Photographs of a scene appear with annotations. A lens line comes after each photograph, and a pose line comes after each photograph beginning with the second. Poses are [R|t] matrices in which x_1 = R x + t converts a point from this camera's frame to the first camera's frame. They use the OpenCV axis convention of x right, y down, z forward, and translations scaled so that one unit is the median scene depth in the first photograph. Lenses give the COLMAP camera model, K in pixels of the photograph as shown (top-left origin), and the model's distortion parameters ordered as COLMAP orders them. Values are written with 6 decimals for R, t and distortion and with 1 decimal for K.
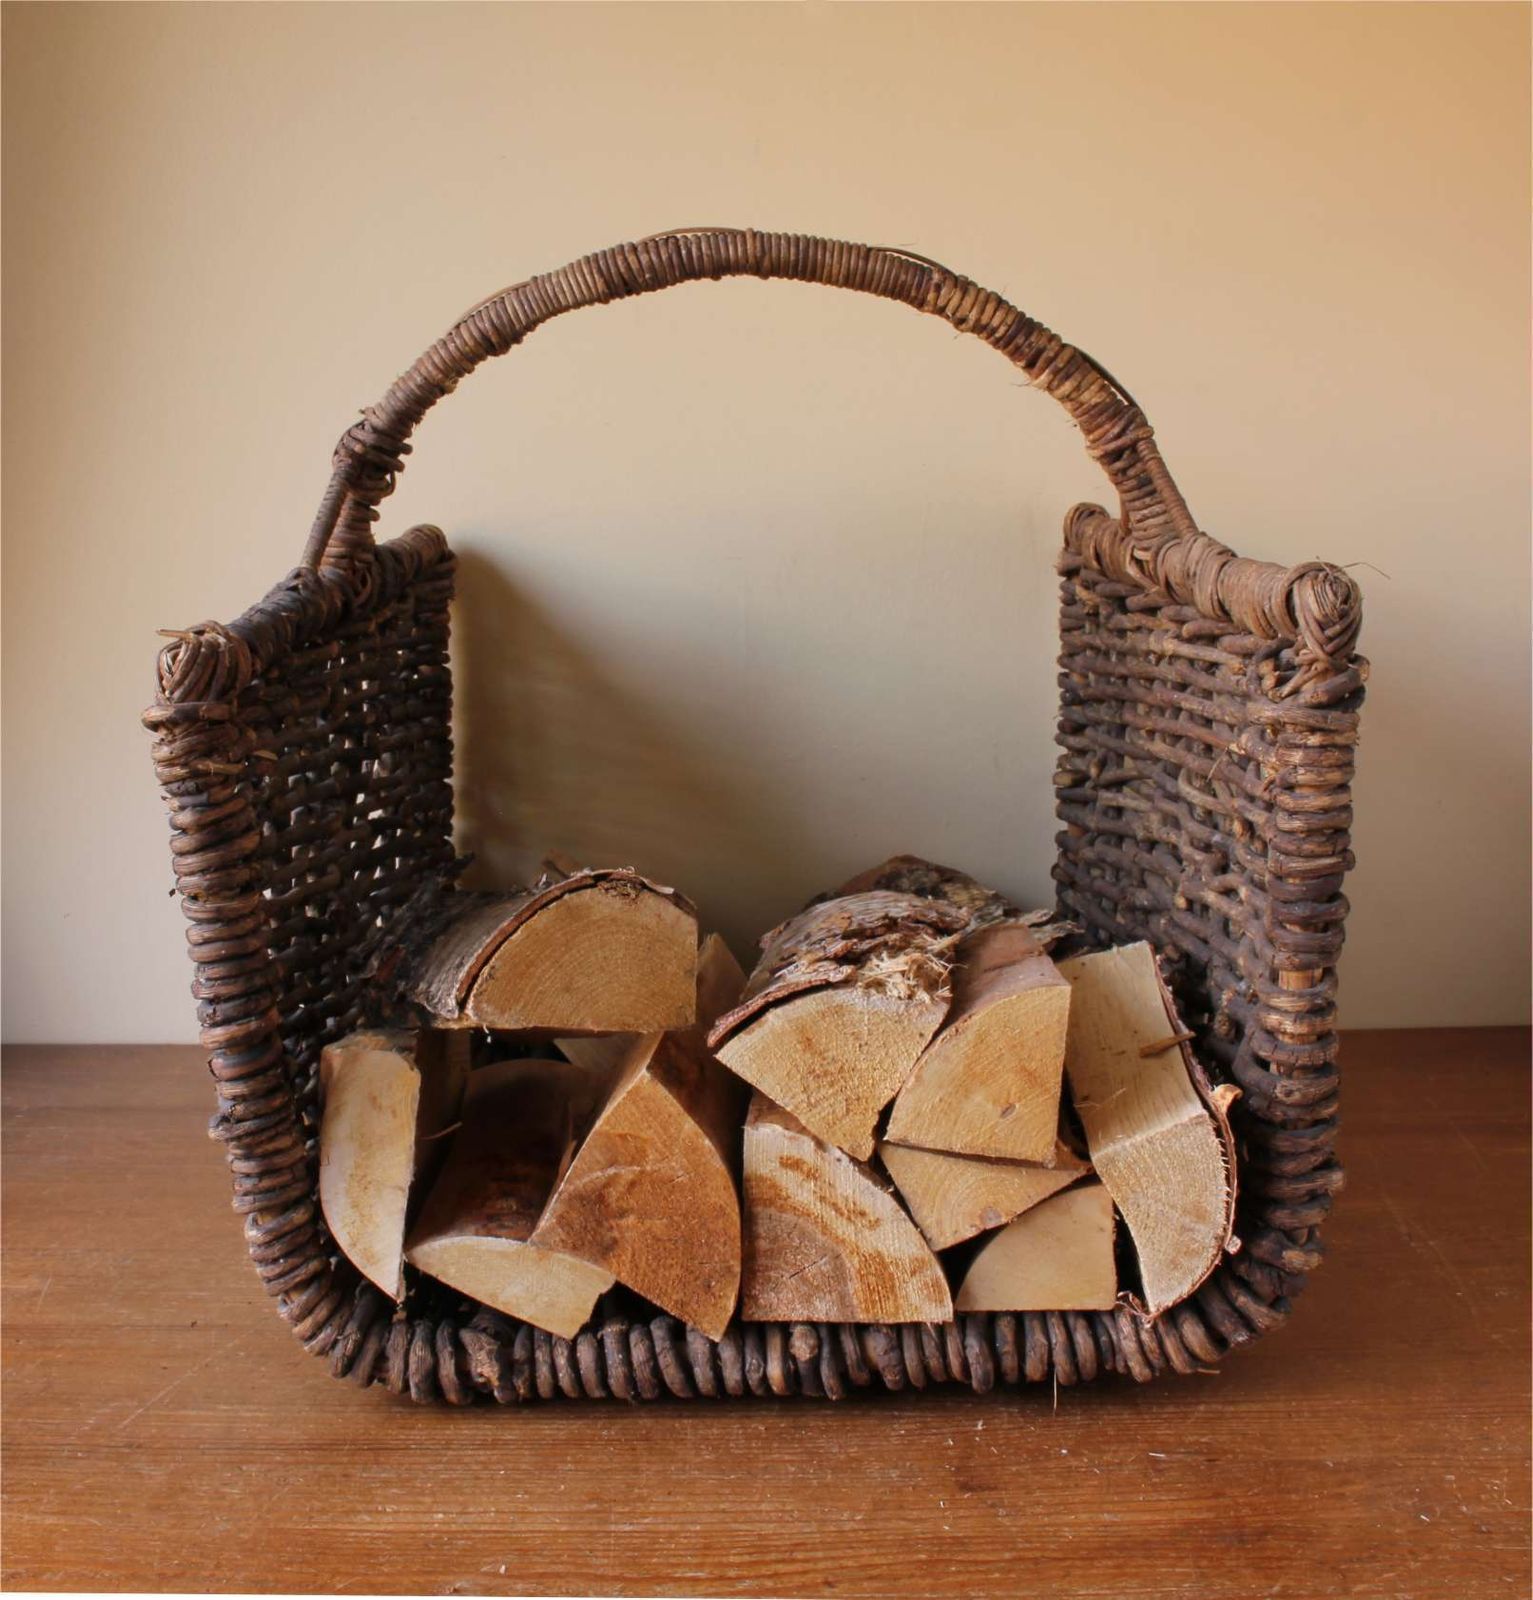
lens RADIAL K [[2123.2, 0, 817.5], [0, 2123.2, 748.3], [0, 0, 1]] dist [-0.169600, 0.125316]
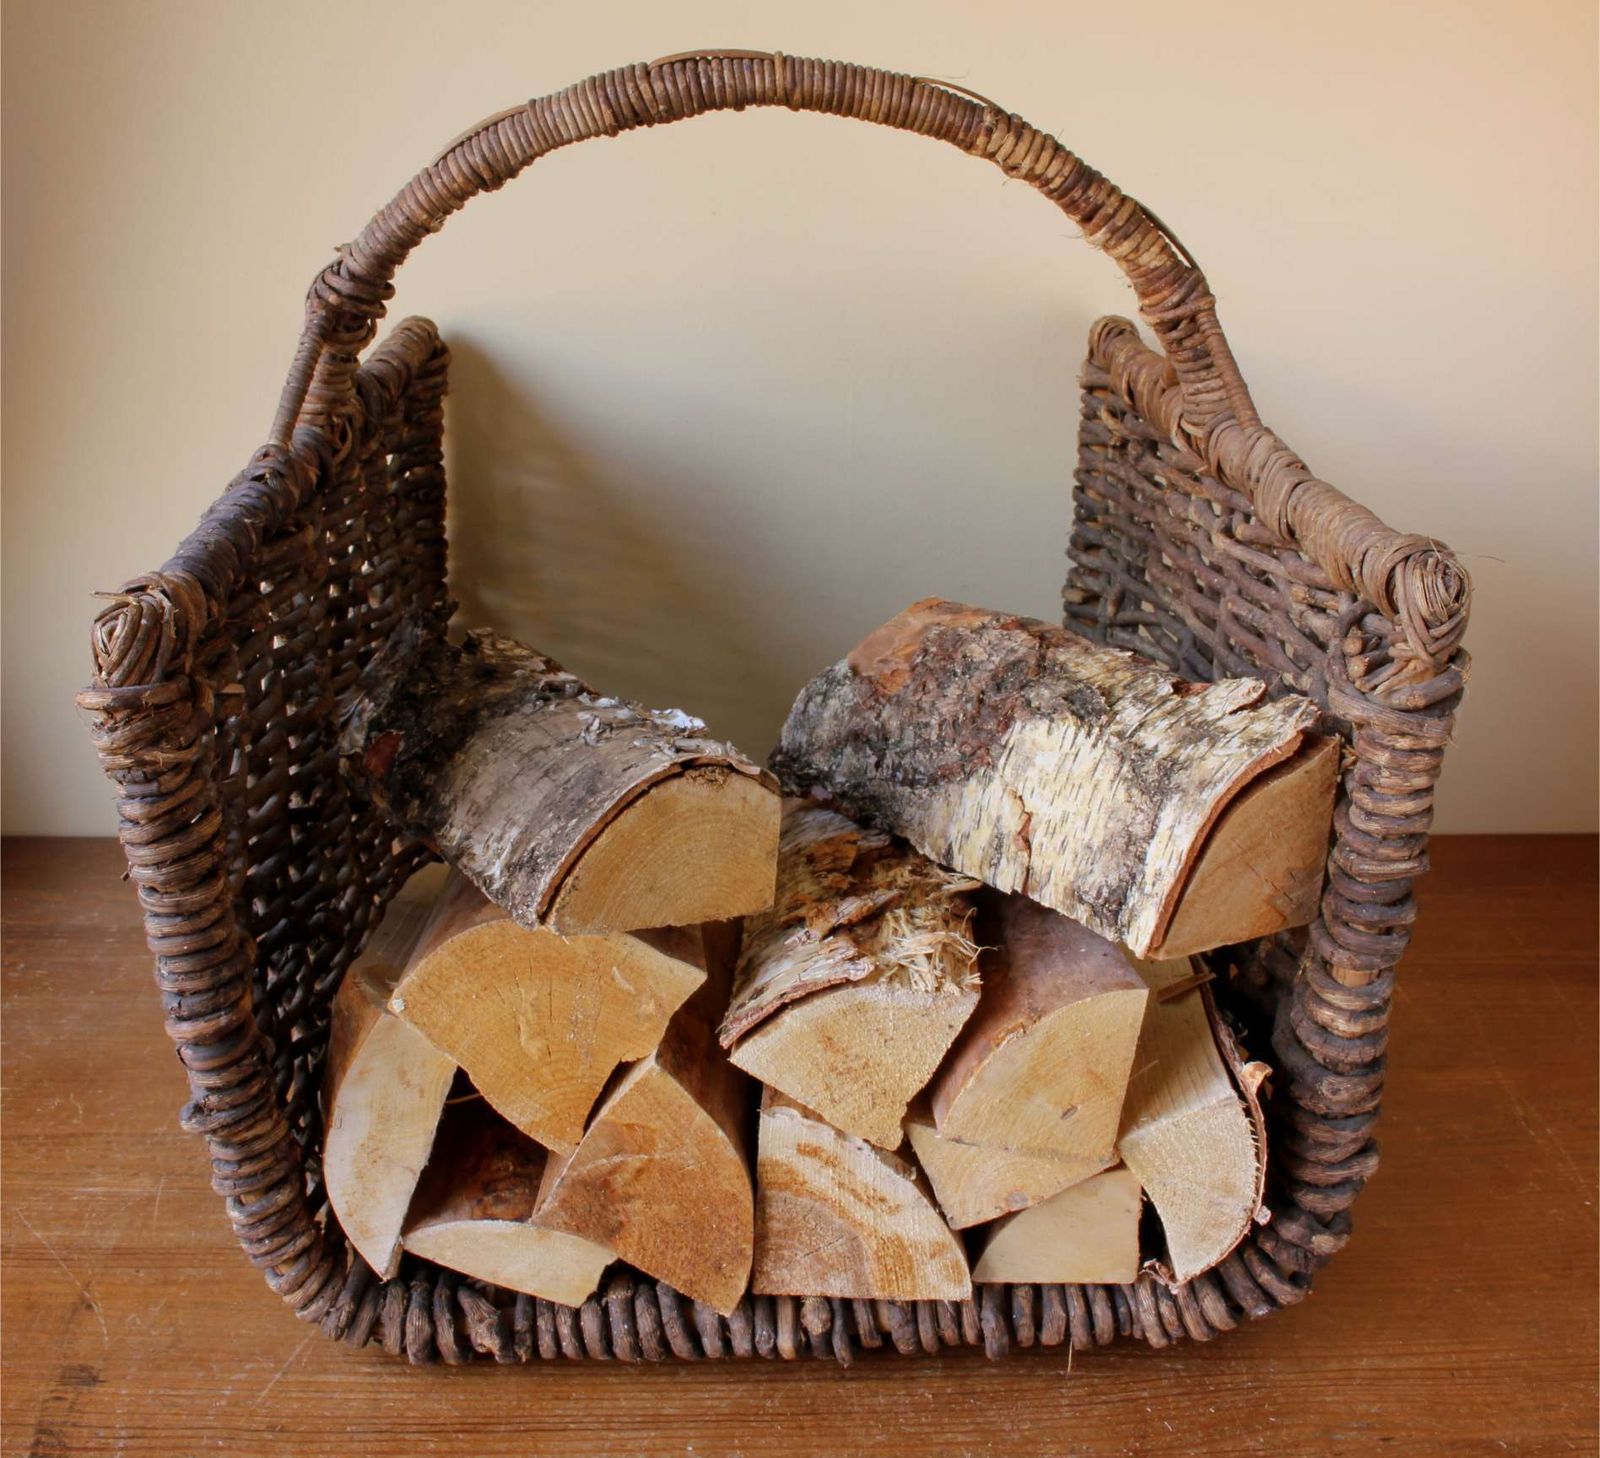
lens RADIAL K [[1845.2, 0, 880.6], [0, 1845.2, 733.6], [0, 0, 1]] dist [-0.135671, 0.007467]
pose [[0.998126, 0.024006, 0.056293, -0.030740], [-0.035724, 0.975413, 0.217469, -0.162874], [-0.049689, -0.219072, 0.974443, 0.239239]]
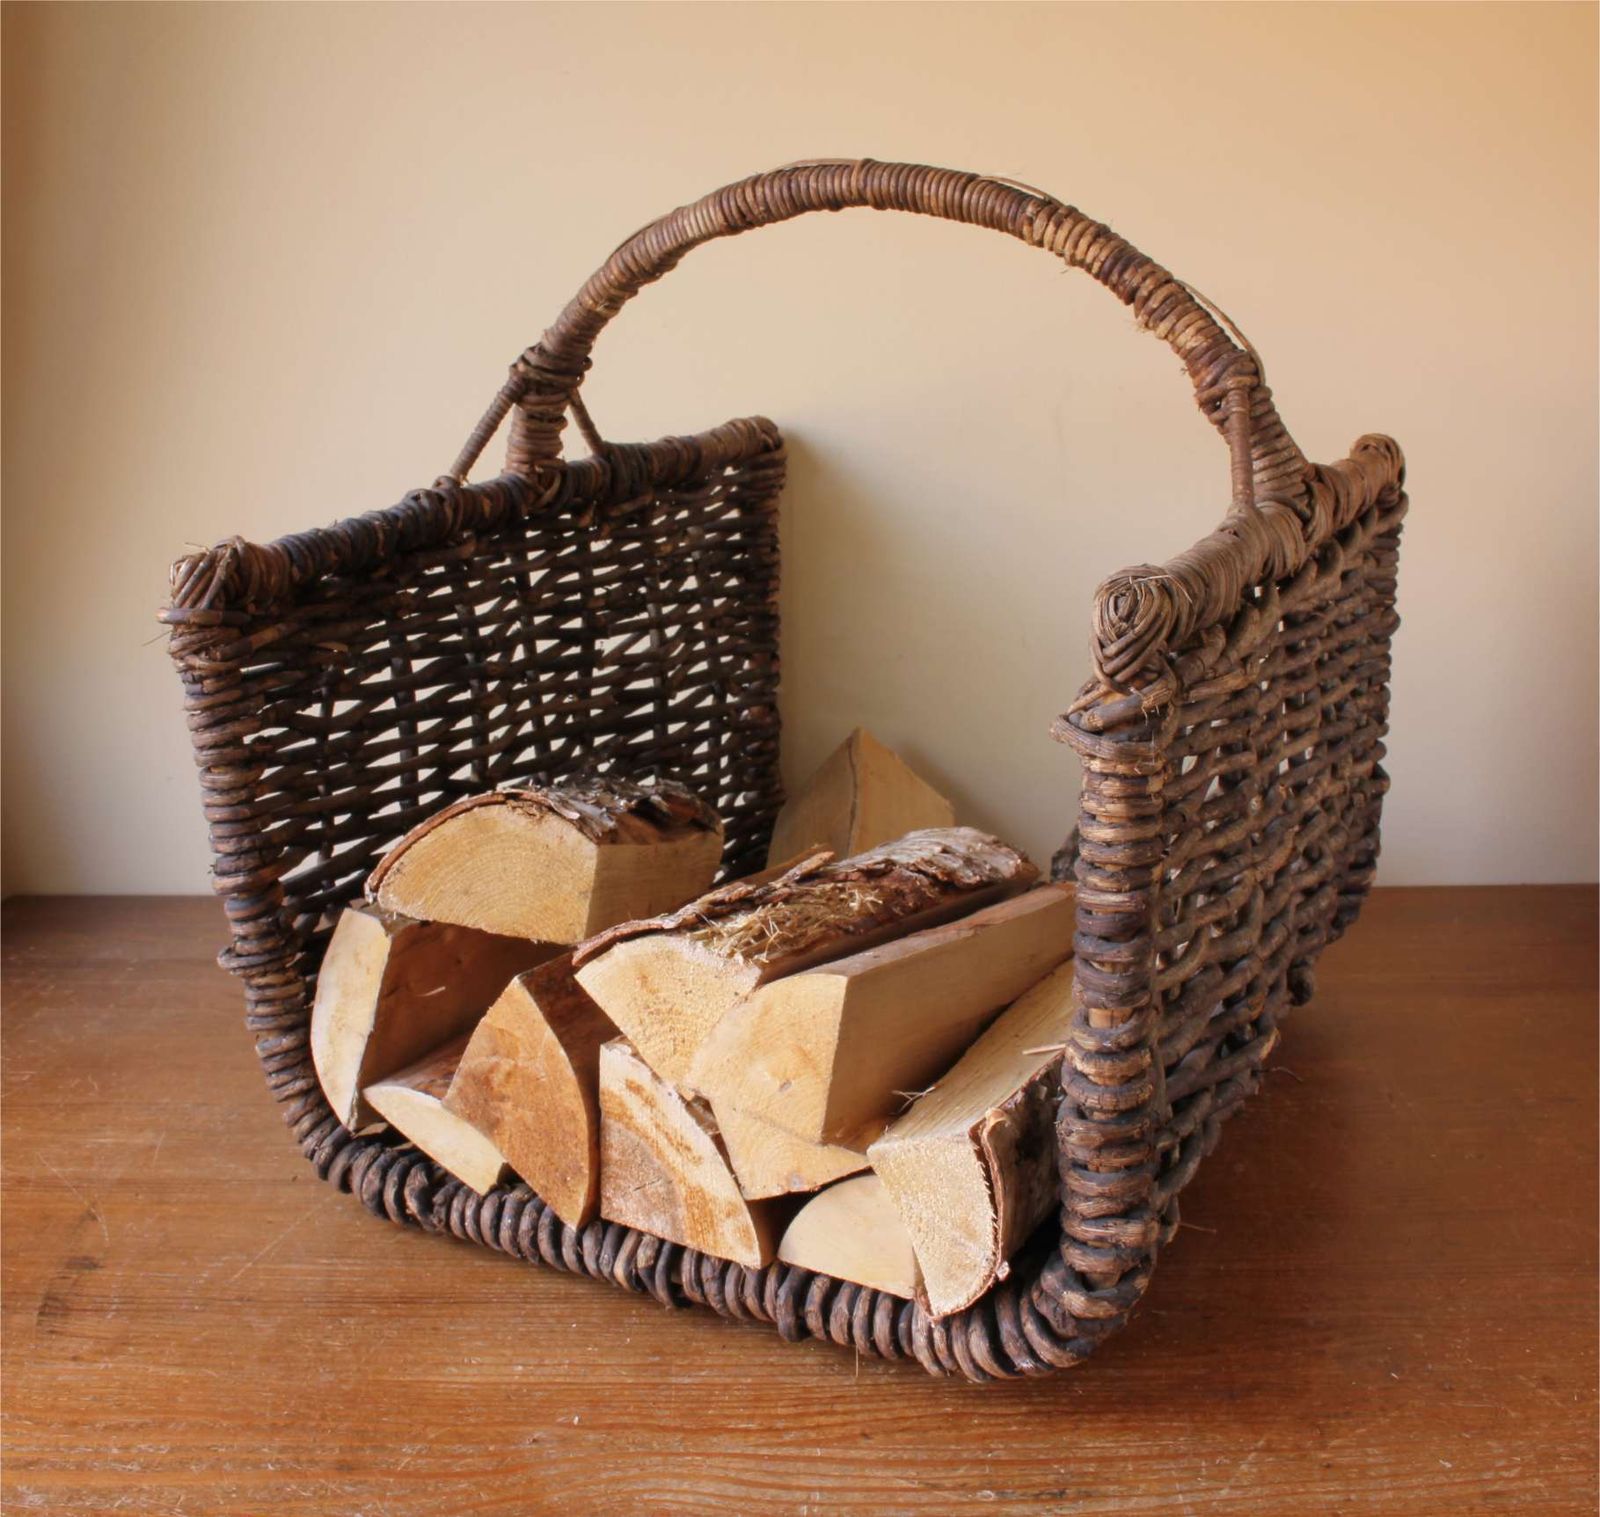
lens RADIAL K [[1971.0, 0, 800.0], [0, 1971.0, 758.5], [0, 0, 1]] dist [-0.149302, -0.012237]
pose [[0.863334, 0.135393, -0.486132, 0.513449], [-0.078928, 0.987708, 0.134917, -0.106034], [0.498423, -0.078109, 0.863408, 0.199417]]
